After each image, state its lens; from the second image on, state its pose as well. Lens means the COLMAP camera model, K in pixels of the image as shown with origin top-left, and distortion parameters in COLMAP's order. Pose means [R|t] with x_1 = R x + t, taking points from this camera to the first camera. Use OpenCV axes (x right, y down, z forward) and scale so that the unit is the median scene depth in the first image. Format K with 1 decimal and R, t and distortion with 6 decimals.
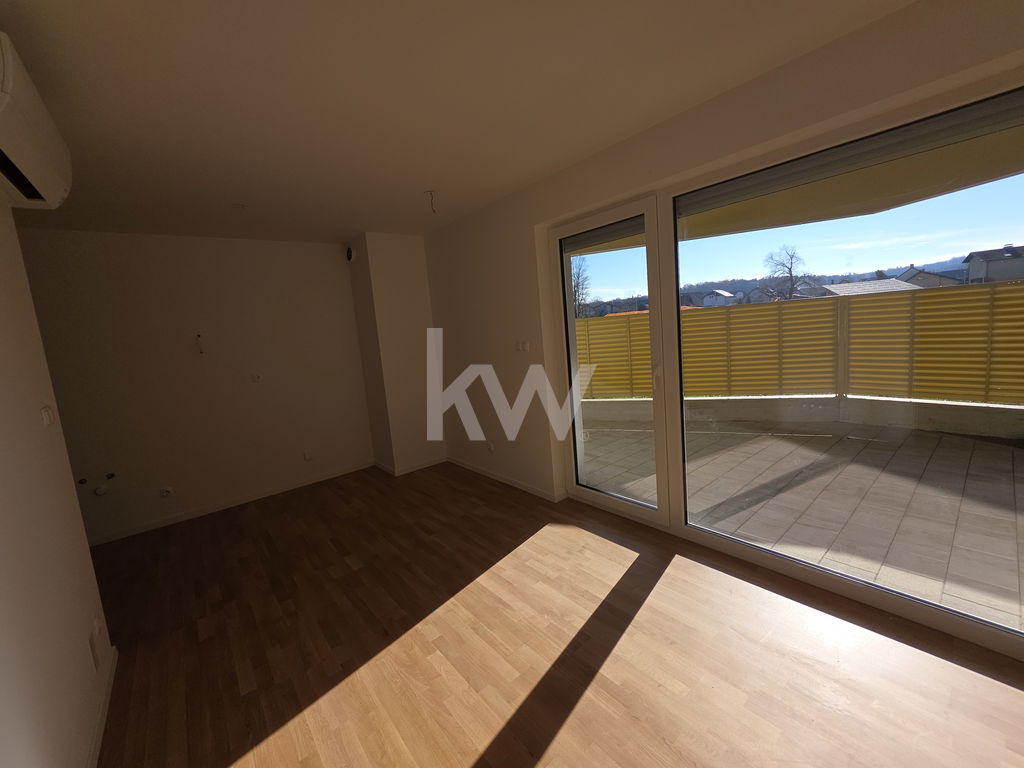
lens RADIAL K [[411.0, 0, 514.7], [0, 411.0, 383.1], [0, 0, 1]] dist [-0.000850, 0.000028]
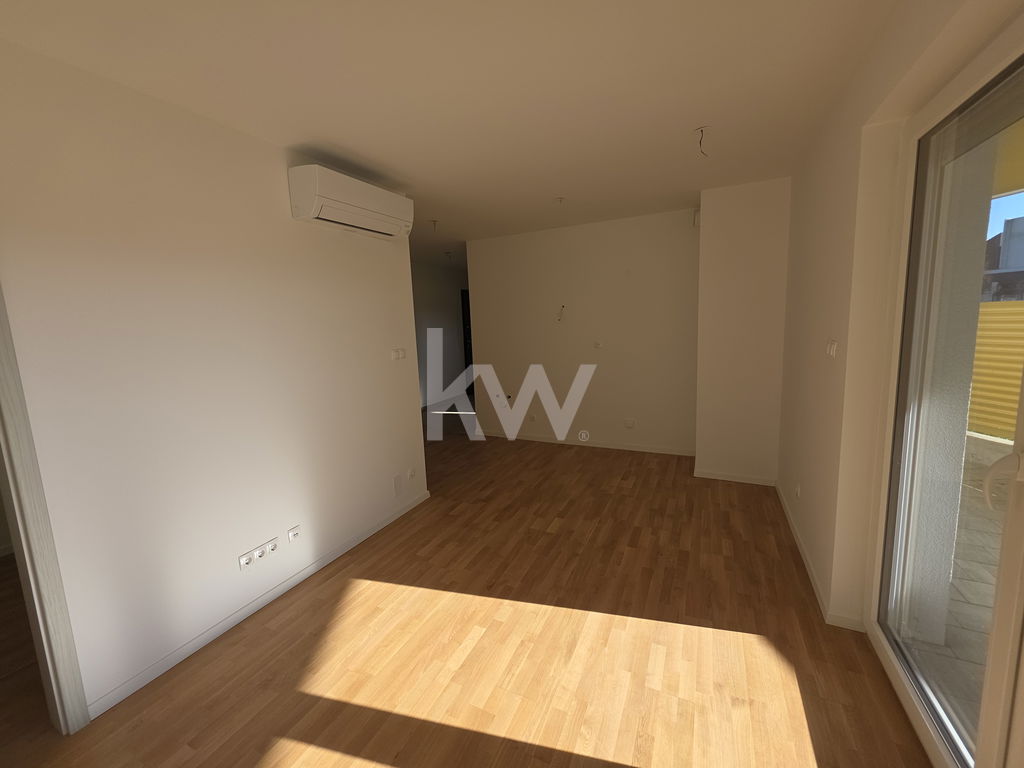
lens RADIAL K [[411.0, 0, 511.2], [0, 411.0, 379.4], [0, 0, 1]] dist [-0.000850, 0.000028]
pose [[0.408132, 0.200131, -0.890716, 0.591883], [-0.124795, 0.978747, 0.162729, -0.141908], [0.904353, 0.044742, 0.424433, 0.529695]]
